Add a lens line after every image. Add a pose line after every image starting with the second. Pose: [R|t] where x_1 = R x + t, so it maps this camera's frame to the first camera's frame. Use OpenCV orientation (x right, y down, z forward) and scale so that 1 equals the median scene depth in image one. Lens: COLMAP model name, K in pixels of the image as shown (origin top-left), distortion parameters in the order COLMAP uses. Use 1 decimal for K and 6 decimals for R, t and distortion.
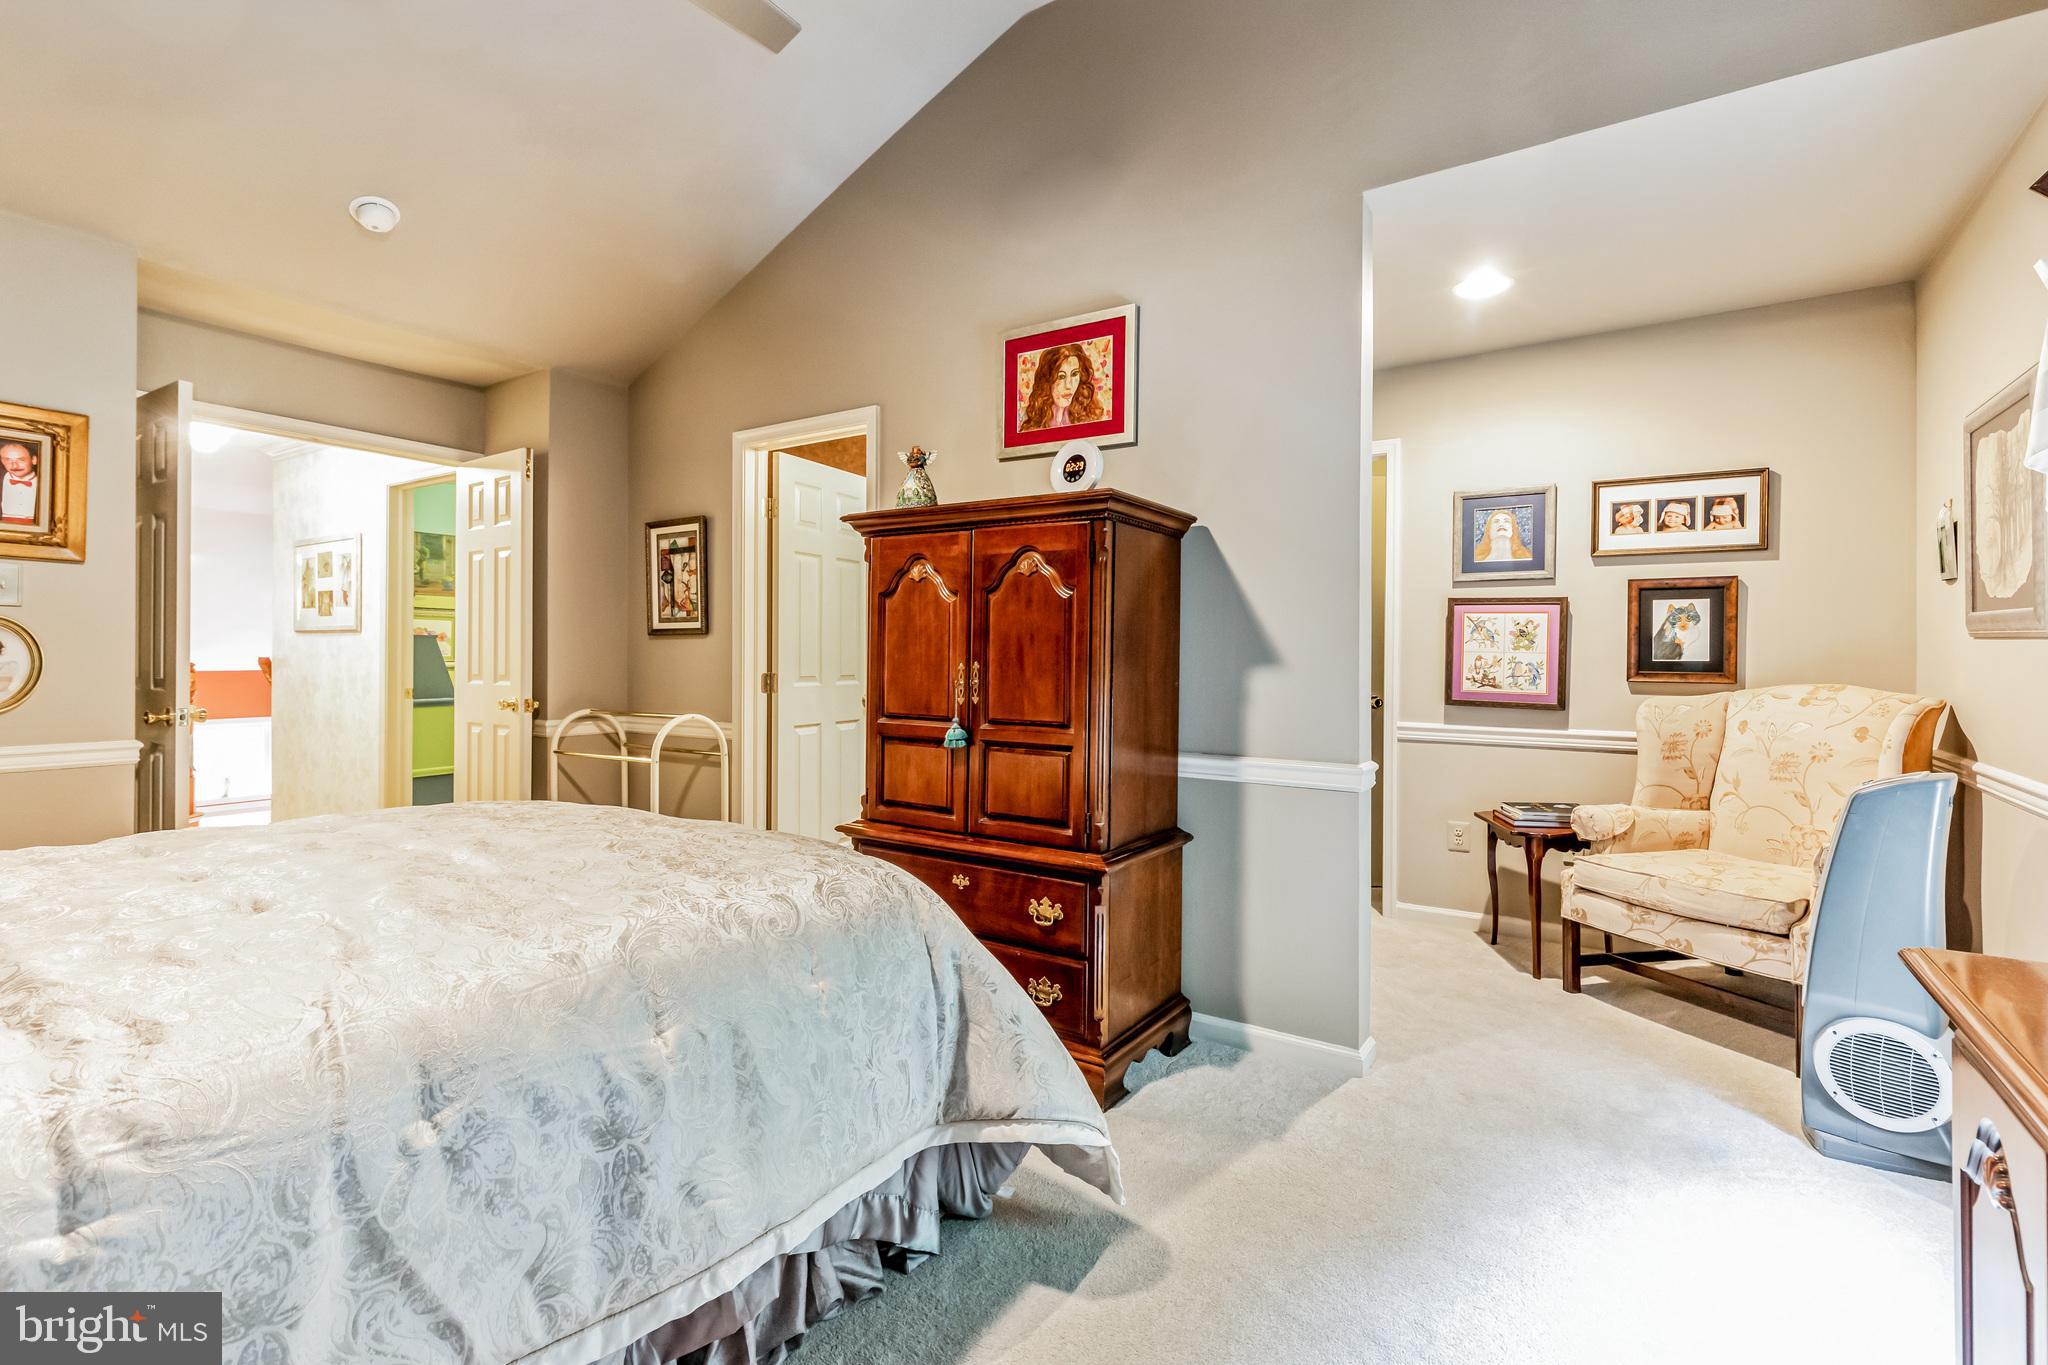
lens RADIAL K [[924.3, 0, 1029.0], [0, 924.3, 670.3], [0, 0, 1]] dist [0.010261, -0.001836]
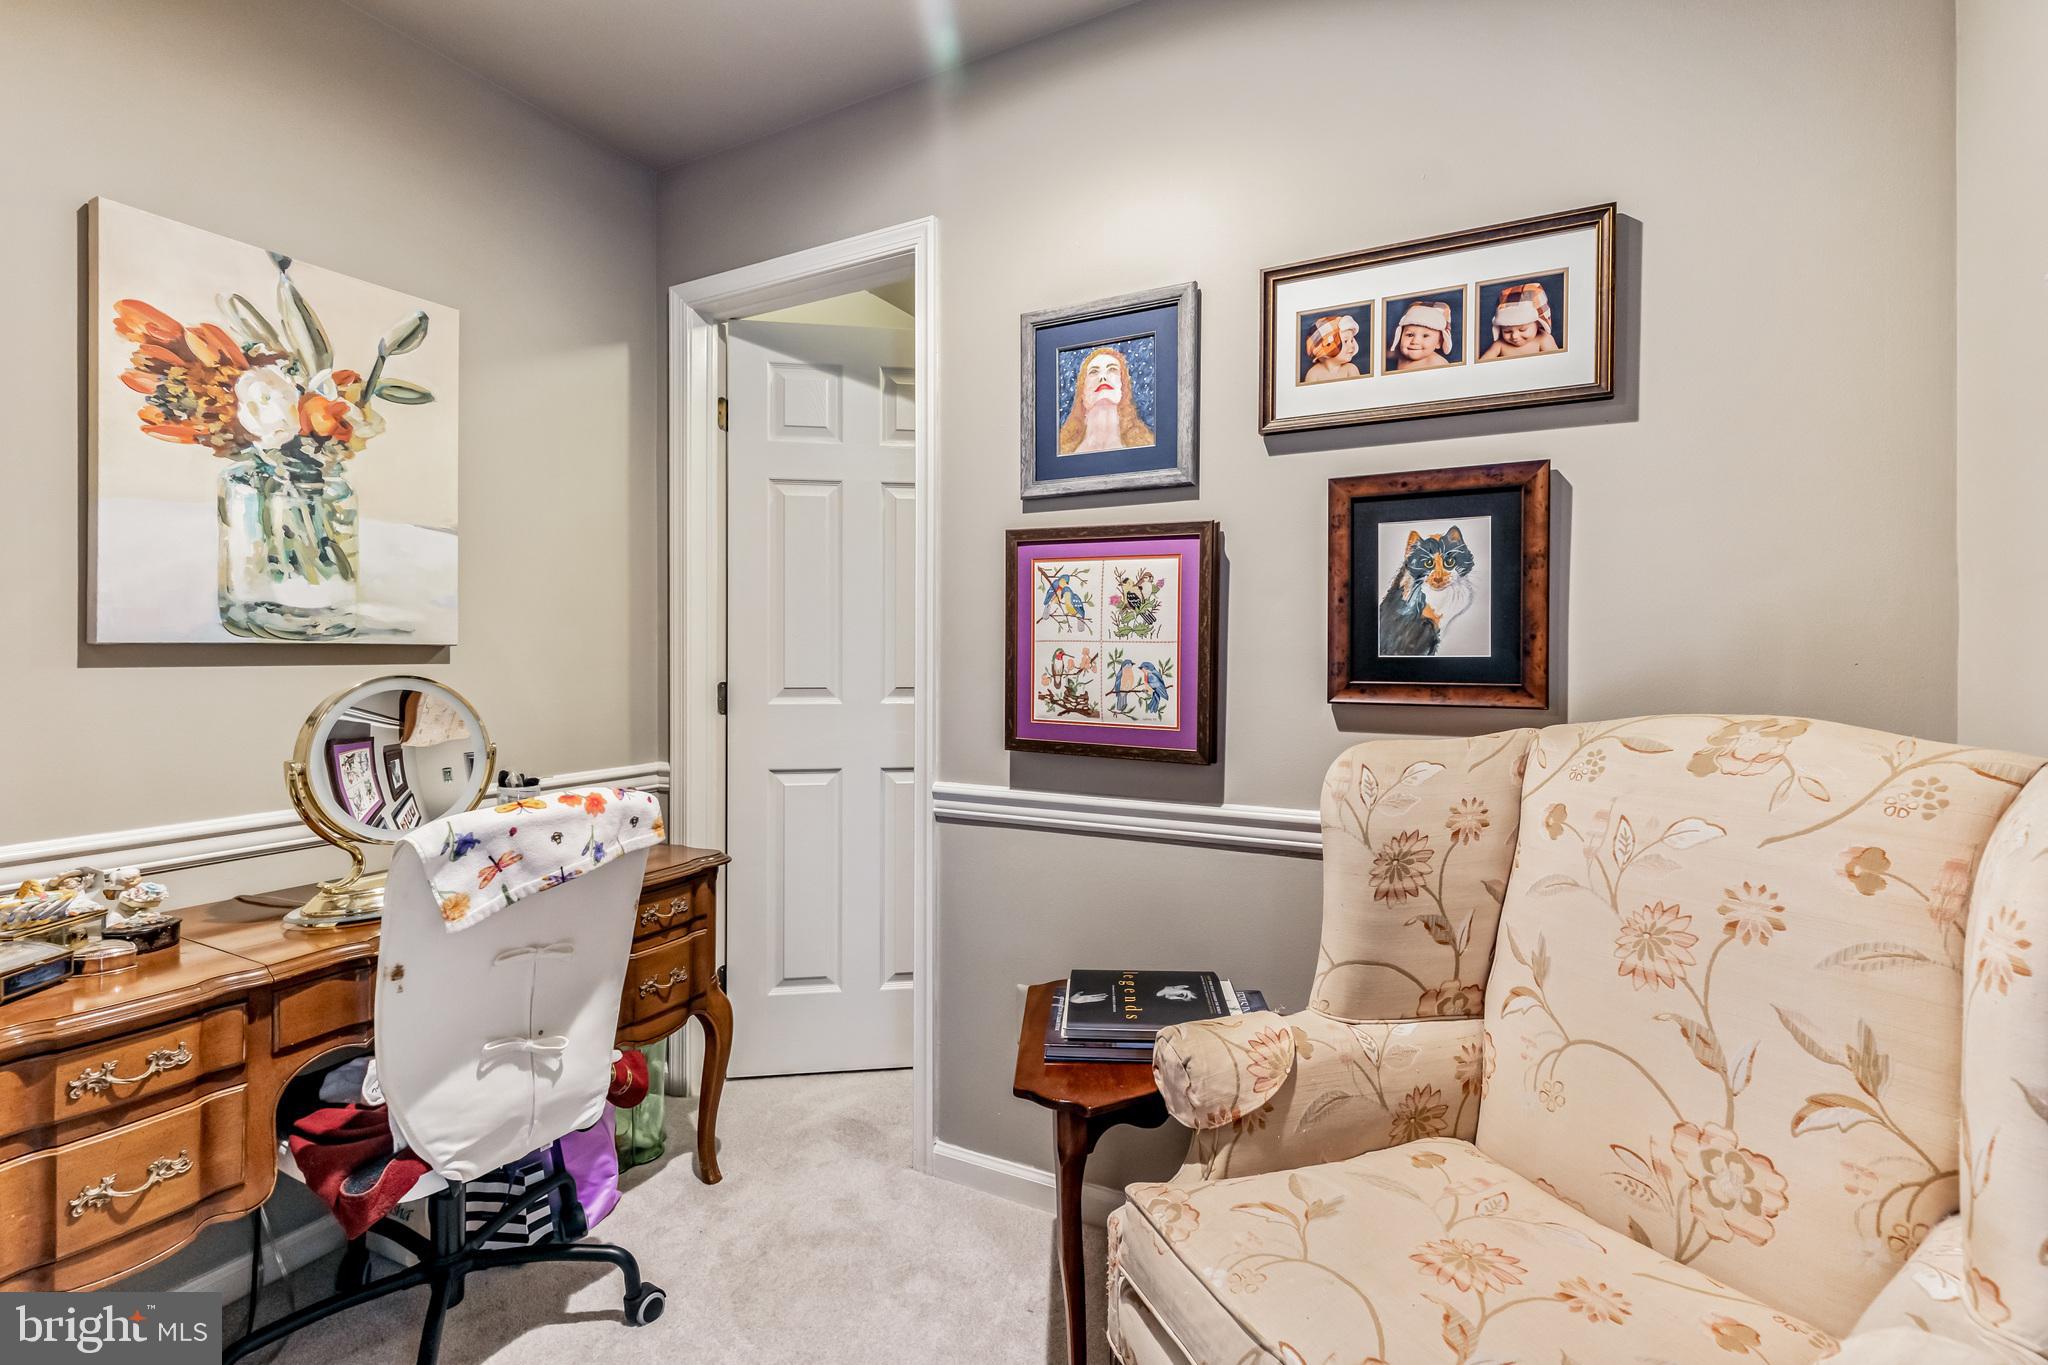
lens RADIAL K [[924.3, 0, 1022.2], [0, 924.3, 671.8], [0, 0, 1]] dist [0.010261, -0.001836]
pose [[0.996022, -0.004945, 0.088975, 0.457097], [0.005113, 0.999986, -0.001661, -0.003317], [-0.088966, 0.002110, 0.996032, 0.564524]]
